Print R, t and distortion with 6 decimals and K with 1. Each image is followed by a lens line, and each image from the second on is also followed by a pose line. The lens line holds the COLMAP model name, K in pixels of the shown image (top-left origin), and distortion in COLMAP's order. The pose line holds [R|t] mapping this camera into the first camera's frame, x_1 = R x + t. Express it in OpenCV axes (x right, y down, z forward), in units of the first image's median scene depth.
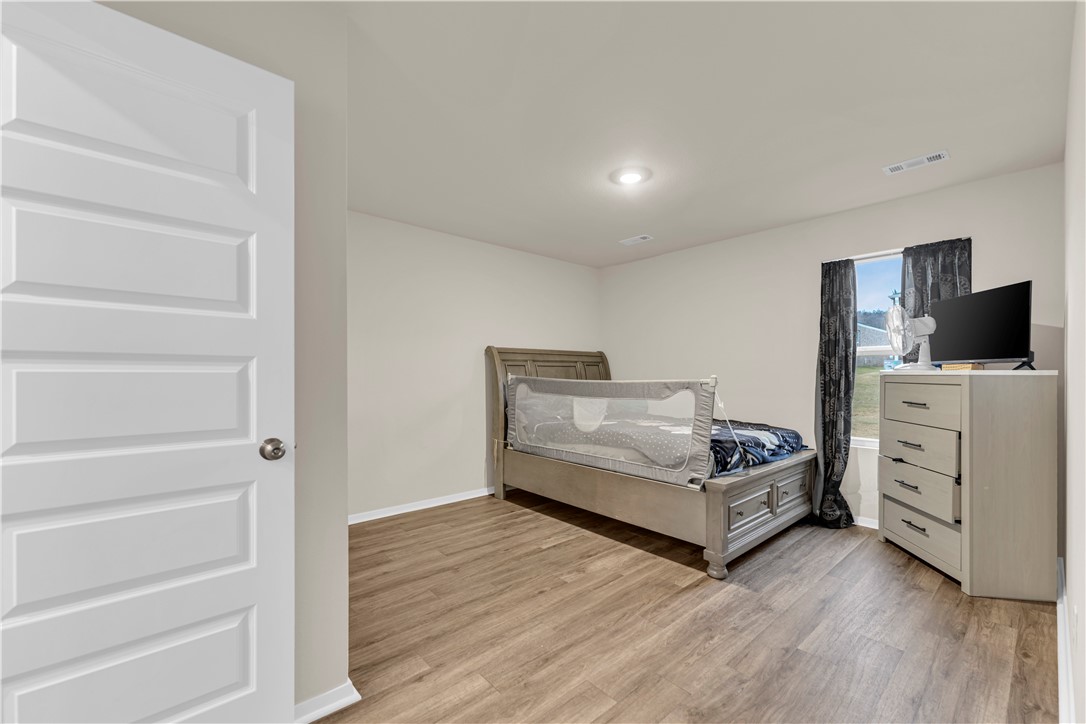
lens RADIAL K [[442.2, 0, 540.3], [0, 442.2, 370.7], [0, 0, 1]] dist [0.002694, -0.000421]
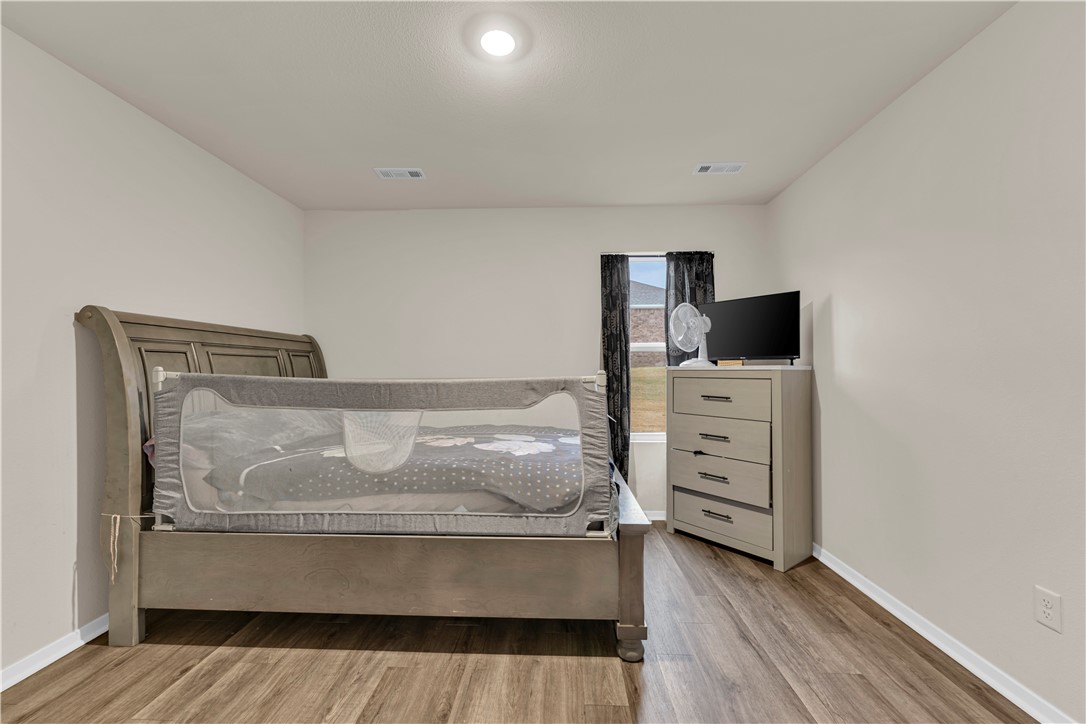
lens RADIAL K [[442.2, 0, 543.9], [0, 442.2, 365.2], [0, 0, 1]] dist [0.002694, -0.000421]
pose [[0.689270, 0.008156, 0.724459, -0.161832], [-0.004795, 0.999966, -0.006696, 0.005796], [-0.724489, 0.001142, 0.689285, 0.474827]]
